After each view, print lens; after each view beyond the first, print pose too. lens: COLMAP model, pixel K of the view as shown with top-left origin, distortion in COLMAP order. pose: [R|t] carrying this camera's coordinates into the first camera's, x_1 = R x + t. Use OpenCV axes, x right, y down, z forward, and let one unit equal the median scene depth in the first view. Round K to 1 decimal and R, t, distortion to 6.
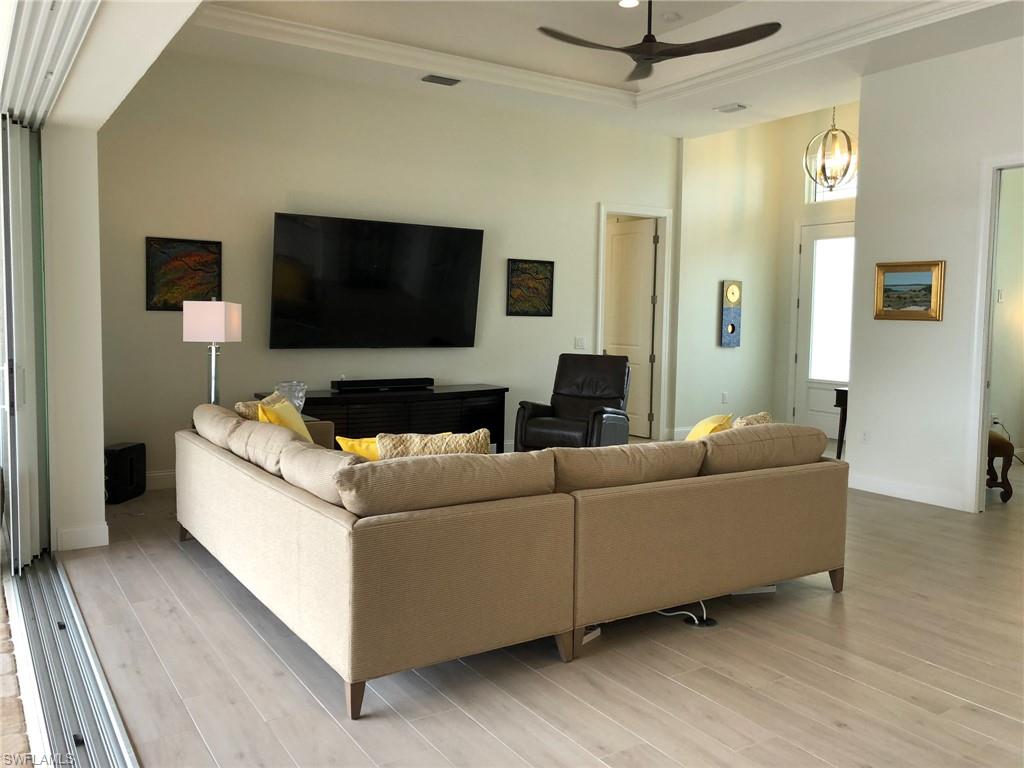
lens RADIAL K [[834.1, 0, 508.3], [0, 834.1, 390.2], [0, 0, 1]] dist [0.045427, -0.056654]
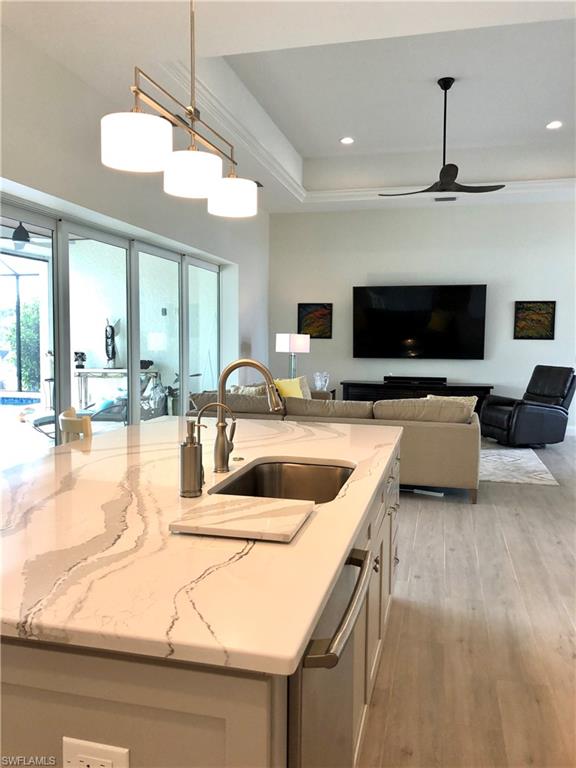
lens RADIAL K [[625.6, 0, 286.0], [0, 625.6, 376.8], [0, 0, 1]] dist [0.045427, -0.056654]
pose [[0.686931, 0.034224, -0.725916, 0.578084], [-0.059784, 0.998166, -0.009514, 0.014215], [0.724259, 0.049934, 0.687718, -0.073977]]
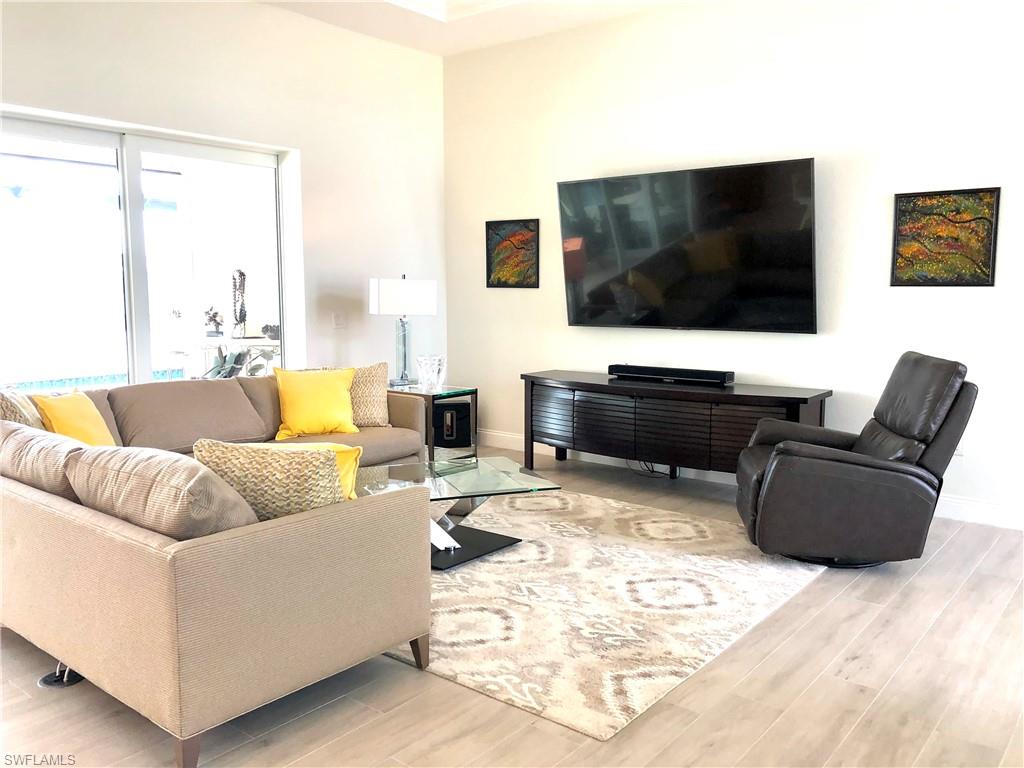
lens RADIAL K [[834.1, 0, 513.7], [0, 834.1, 384.0], [0, 0, 1]] dist [0.045427, -0.056654]
pose [[0.326658, 0.095019, -0.940354, 0.540914], [-0.076099, 0.994348, 0.074040, -0.044550], [0.942074, 0.047374, 0.332042, 0.567099]]
